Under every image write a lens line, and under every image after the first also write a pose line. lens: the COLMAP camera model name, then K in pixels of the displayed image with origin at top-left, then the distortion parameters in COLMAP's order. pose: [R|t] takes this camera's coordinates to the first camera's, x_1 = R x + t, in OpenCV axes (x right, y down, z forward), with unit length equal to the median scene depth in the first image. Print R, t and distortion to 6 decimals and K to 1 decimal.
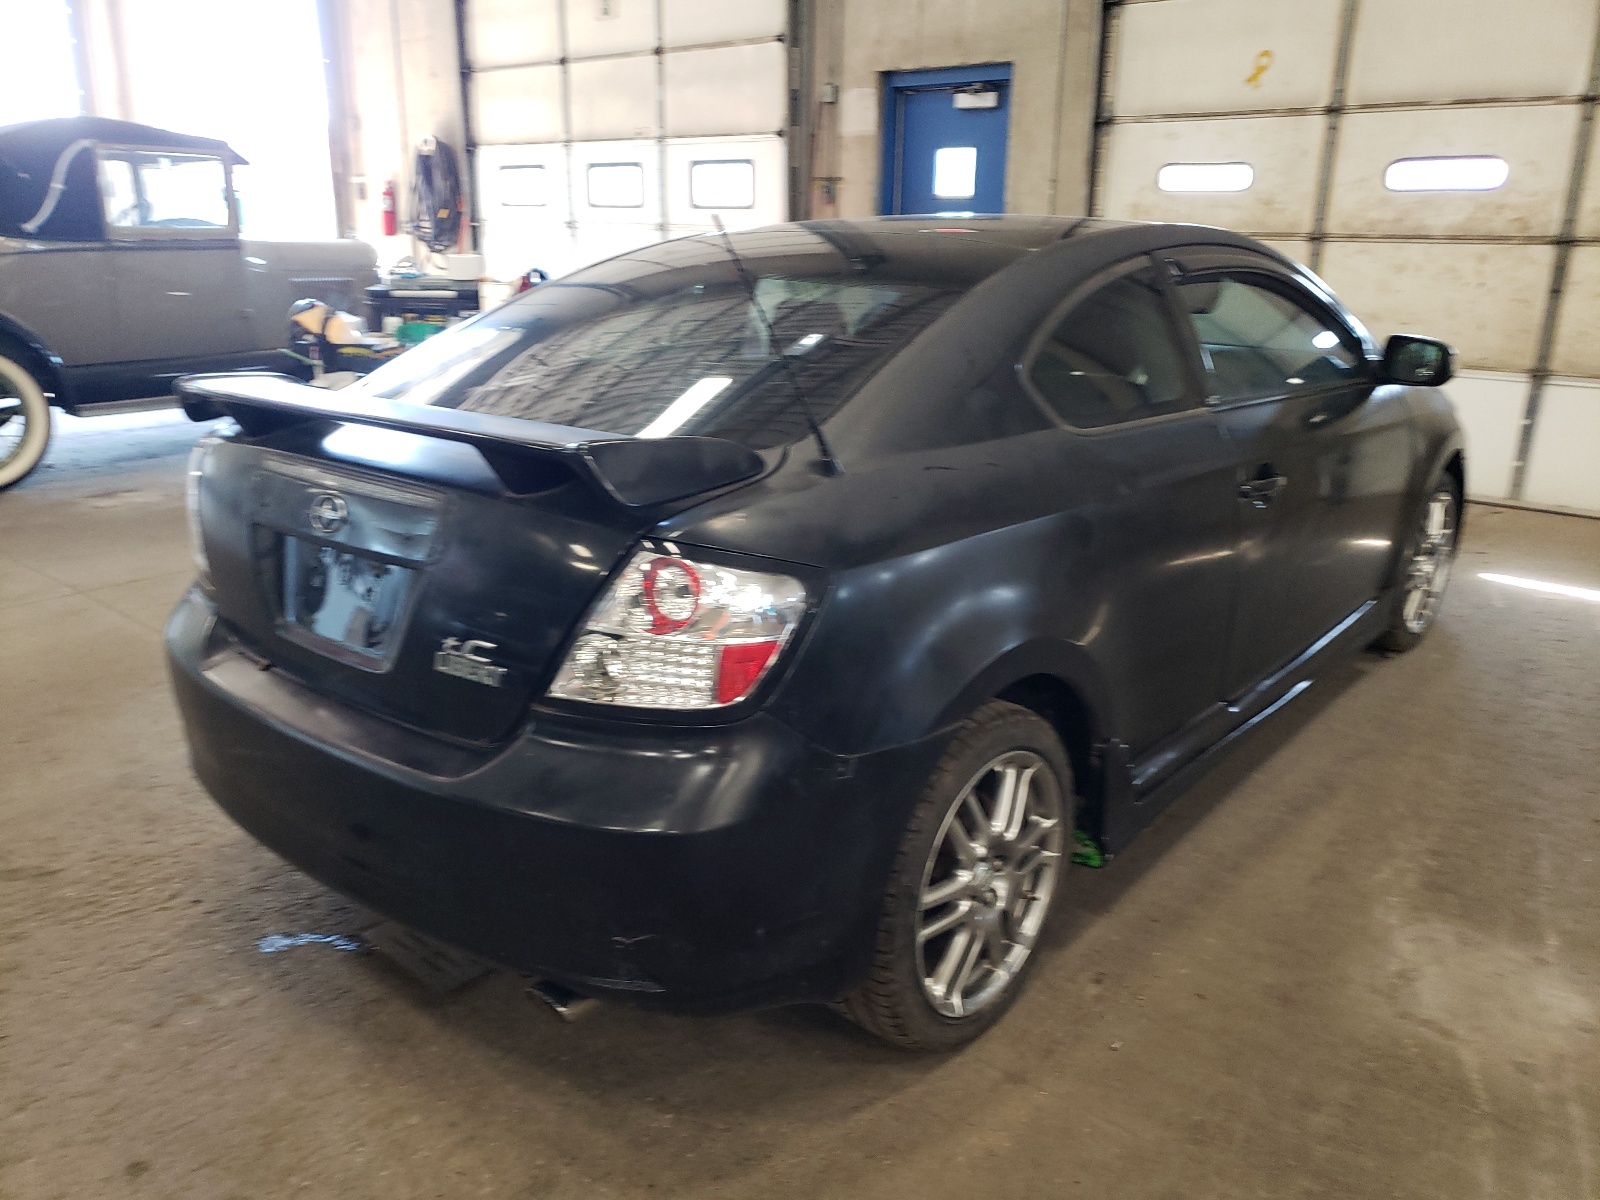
lens RADIAL K [[1279.0, 0, 800.0], [0, 1279.0, 600.0], [0, 0, 1]] dist [0.080241, -0.103662]
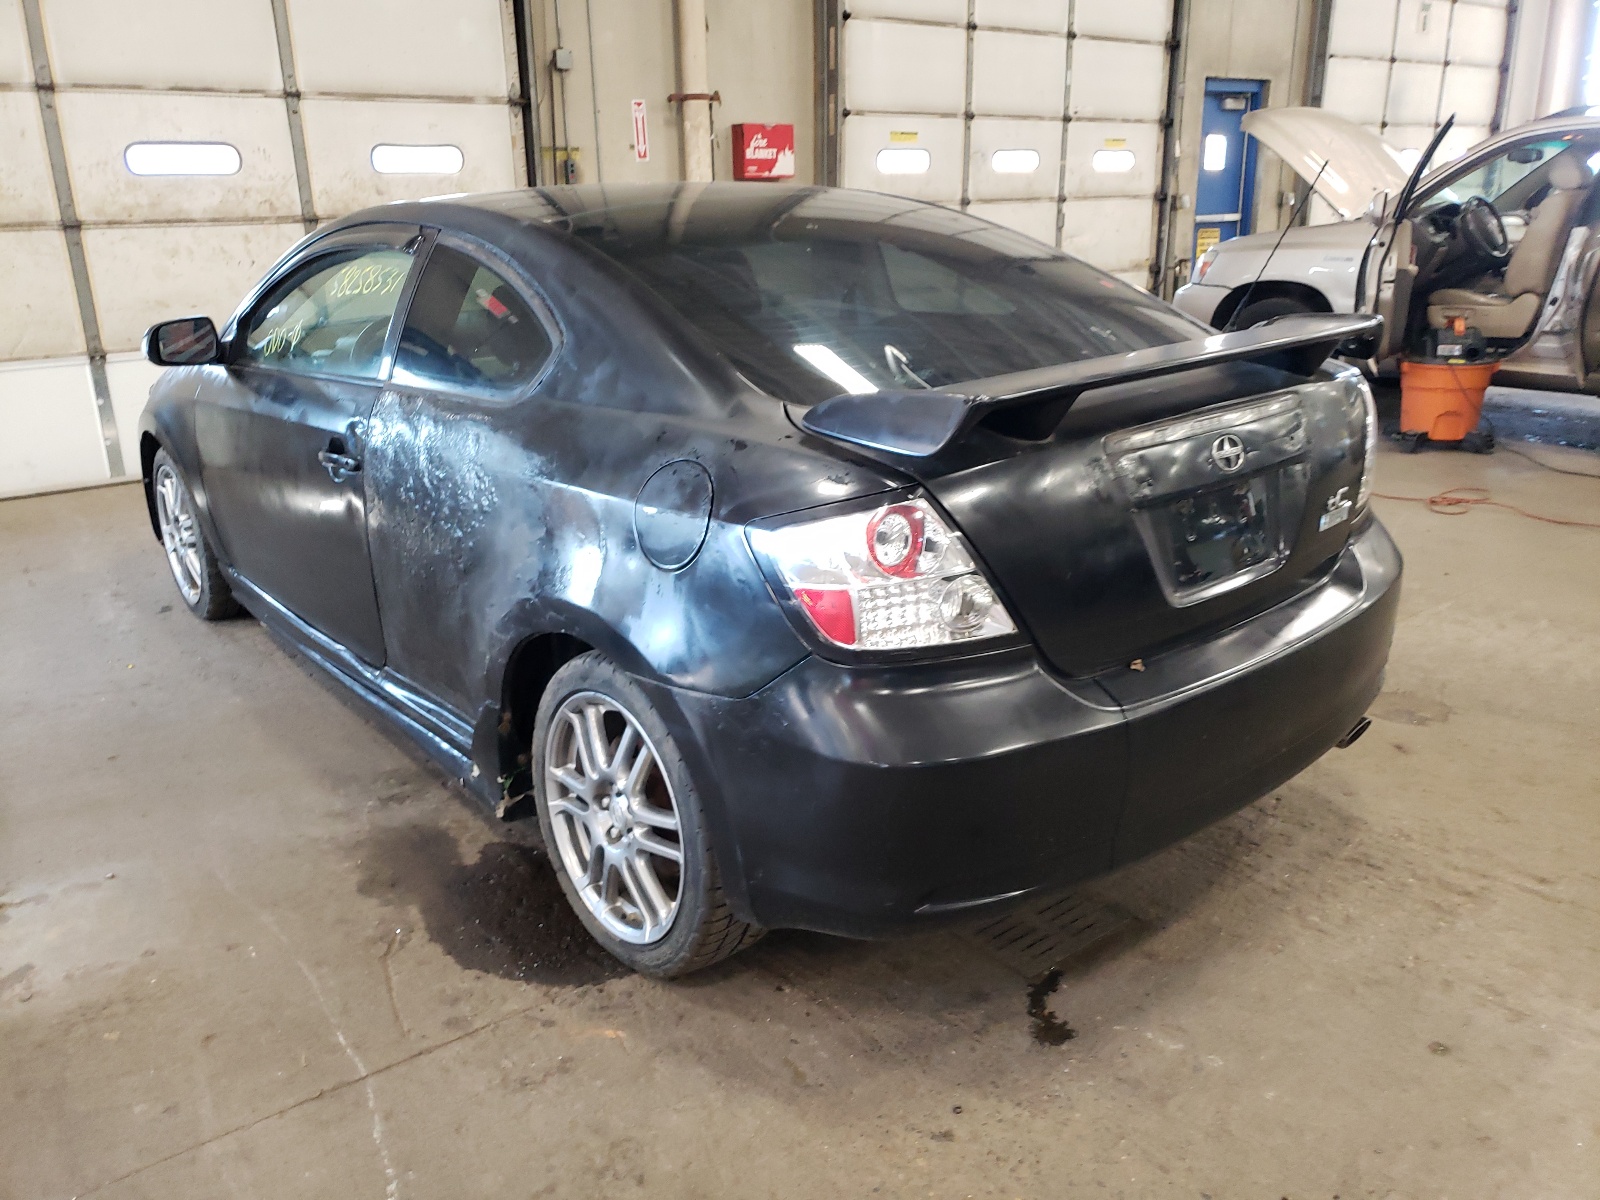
lens RADIAL K [[1279.0, 0, 800.0], [0, 1279.0, 600.0], [0, 0, 1]] dist [0.080241, -0.103662]
pose [[0.134842, -0.304900, 0.942790, -0.532928], [0.302591, 0.918700, 0.253831, -0.124370], [-0.943534, 0.251052, 0.216139, 0.418366]]
